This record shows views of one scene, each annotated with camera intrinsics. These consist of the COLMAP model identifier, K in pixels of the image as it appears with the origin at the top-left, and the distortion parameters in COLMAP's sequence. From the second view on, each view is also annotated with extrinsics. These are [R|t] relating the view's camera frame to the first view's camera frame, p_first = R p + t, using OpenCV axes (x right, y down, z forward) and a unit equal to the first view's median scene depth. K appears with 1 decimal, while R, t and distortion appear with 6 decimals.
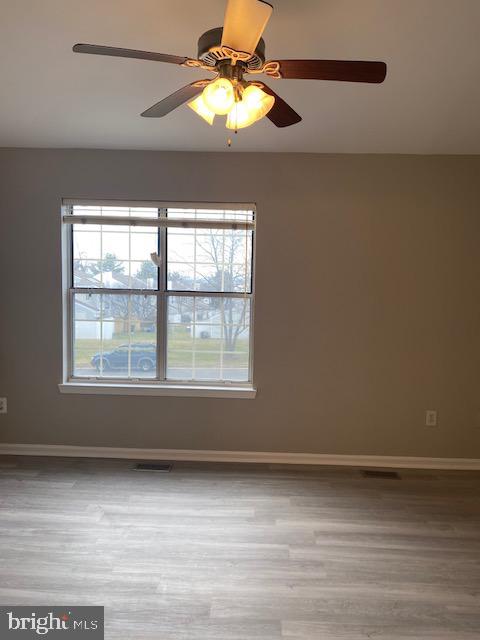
lens RADIAL K [[487.2, 0, 238.4], [0, 487.2, 318.5], [0, 0, 1]] dist [0.043012, -0.048922]
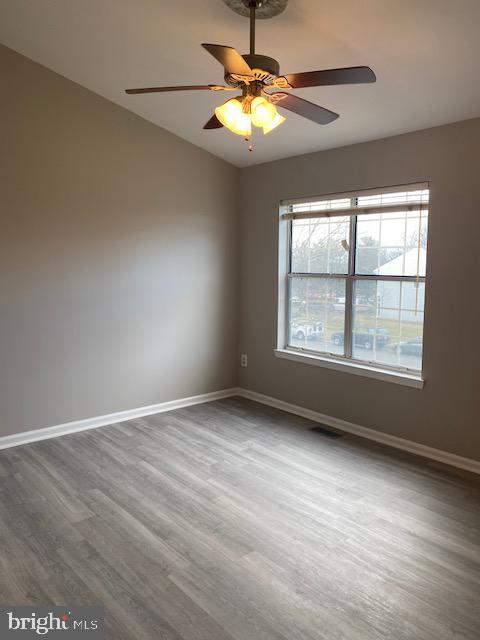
lens RADIAL K [[487.2, 0, 236.8], [0, 487.2, 318.8], [0, 0, 1]] dist [0.043012, -0.048922]
pose [[0.670146, 0.066581, -0.739237, 0.486851], [-0.045465, 0.997781, 0.048652, -0.001569], [0.740835, 0.001005, 0.671686, 0.090824]]
